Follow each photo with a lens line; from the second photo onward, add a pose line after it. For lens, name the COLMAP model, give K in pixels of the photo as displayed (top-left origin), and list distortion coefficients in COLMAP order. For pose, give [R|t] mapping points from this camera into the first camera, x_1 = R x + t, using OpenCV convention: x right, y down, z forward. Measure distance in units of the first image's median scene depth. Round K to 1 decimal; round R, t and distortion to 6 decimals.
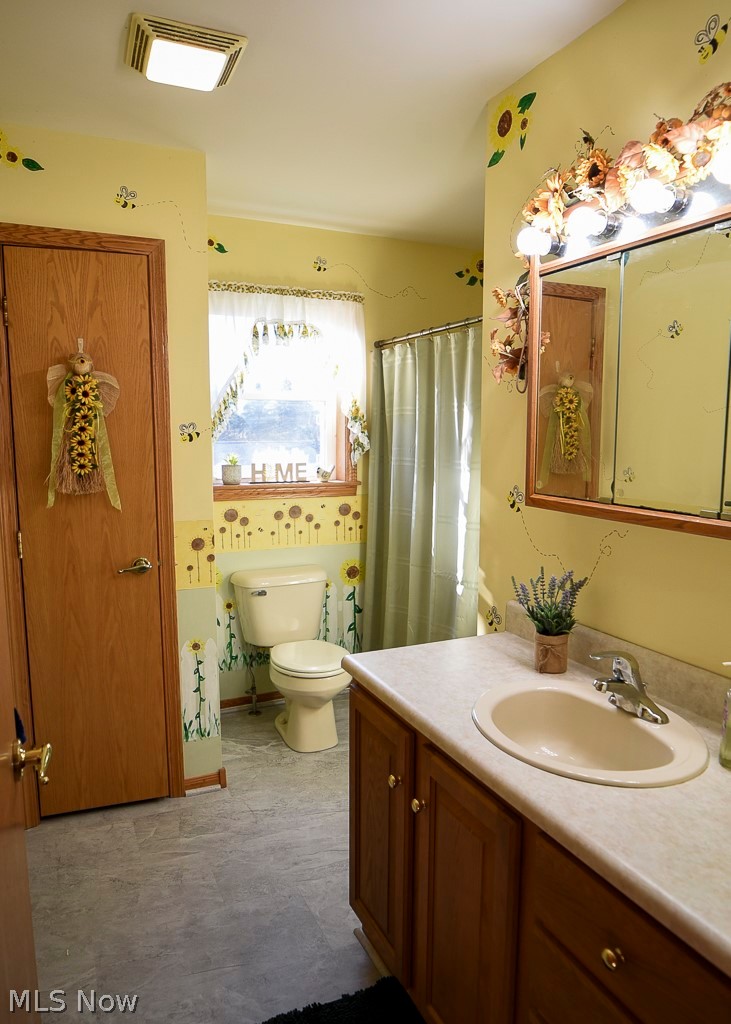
lens RADIAL K [[662.2, 0, 369.2], [0, 662.2, 511.4], [0, 0, 1]] dist [-0.009057, -0.001030]
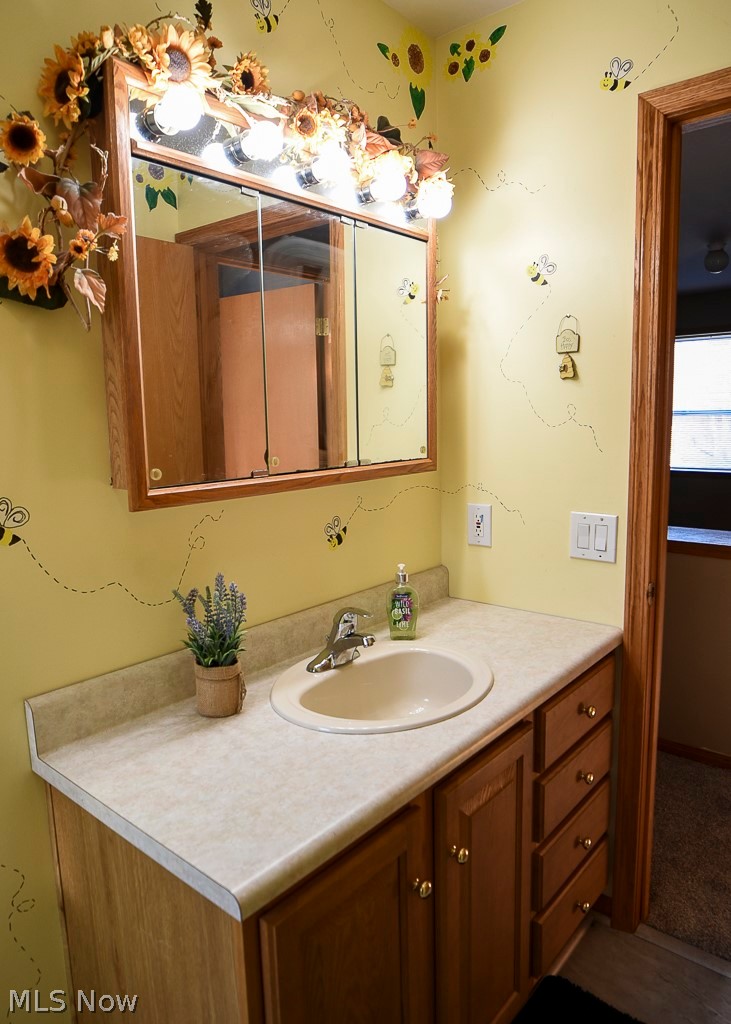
lens RADIAL K [[662.2, 0, 371.2], [0, 662.2, 513.4], [0, 0, 1]] dist [-0.009057, -0.001030]
pose [[-0.387335, -0.125391, 0.913372, -0.519854], [0.141713, 0.970836, 0.193377, -0.116667], [-0.910982, 0.204338, -0.358269, 1.211847]]
